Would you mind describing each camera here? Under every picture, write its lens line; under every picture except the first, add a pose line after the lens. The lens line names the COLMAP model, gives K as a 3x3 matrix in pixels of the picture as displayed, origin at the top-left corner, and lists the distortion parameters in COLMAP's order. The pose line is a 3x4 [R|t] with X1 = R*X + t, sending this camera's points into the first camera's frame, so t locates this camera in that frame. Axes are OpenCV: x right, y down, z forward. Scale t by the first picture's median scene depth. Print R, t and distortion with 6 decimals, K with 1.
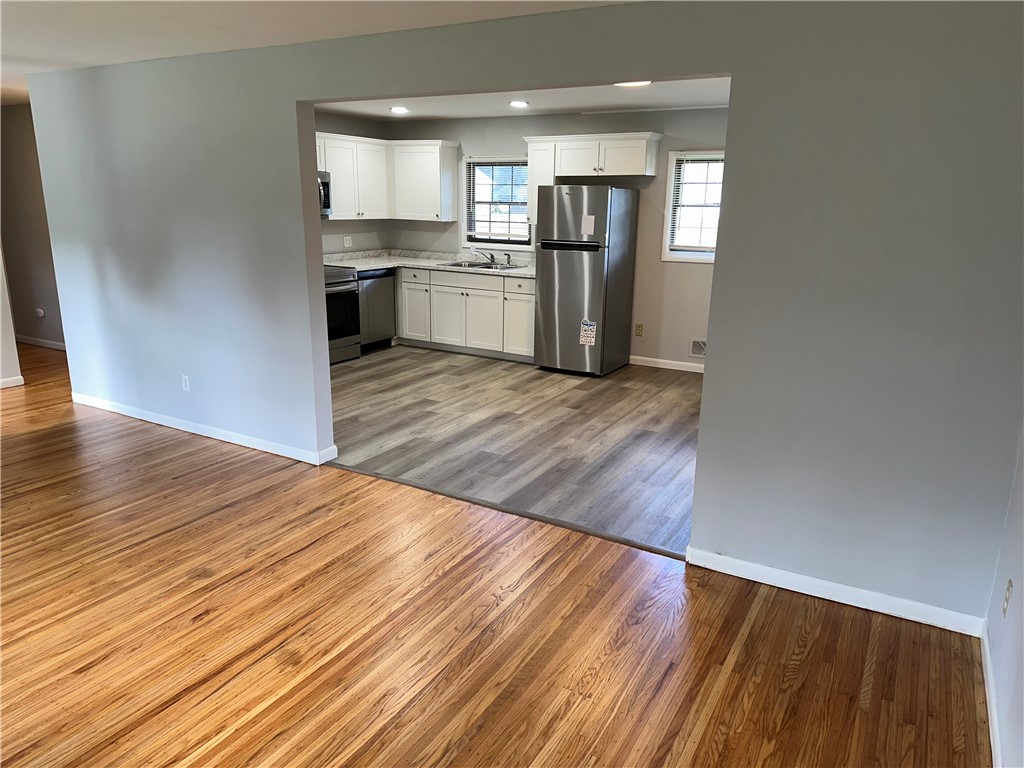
lens RADIAL K [[716.6, 0, 516.9], [0, 716.6, 386.8], [0, 0, 1]] dist [0.087475, -0.115403]
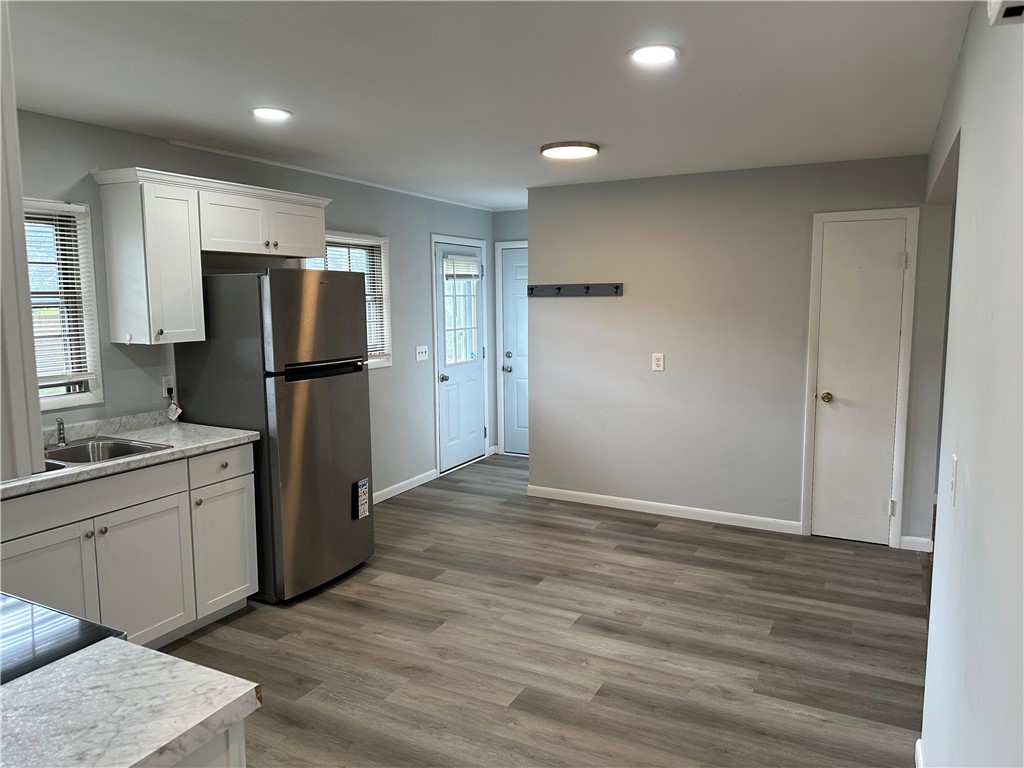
lens RADIAL K [[716.6, 0, 515.1], [0, 716.6, 357.9], [0, 0, 1]] dist [0.087475, -0.115403]
pose [[-0.047575, -0.104772, 0.993358, -0.632891], [0.261079, 0.958608, 0.113611, -0.280340], [-0.964144, 0.264750, -0.018252, 1.041195]]
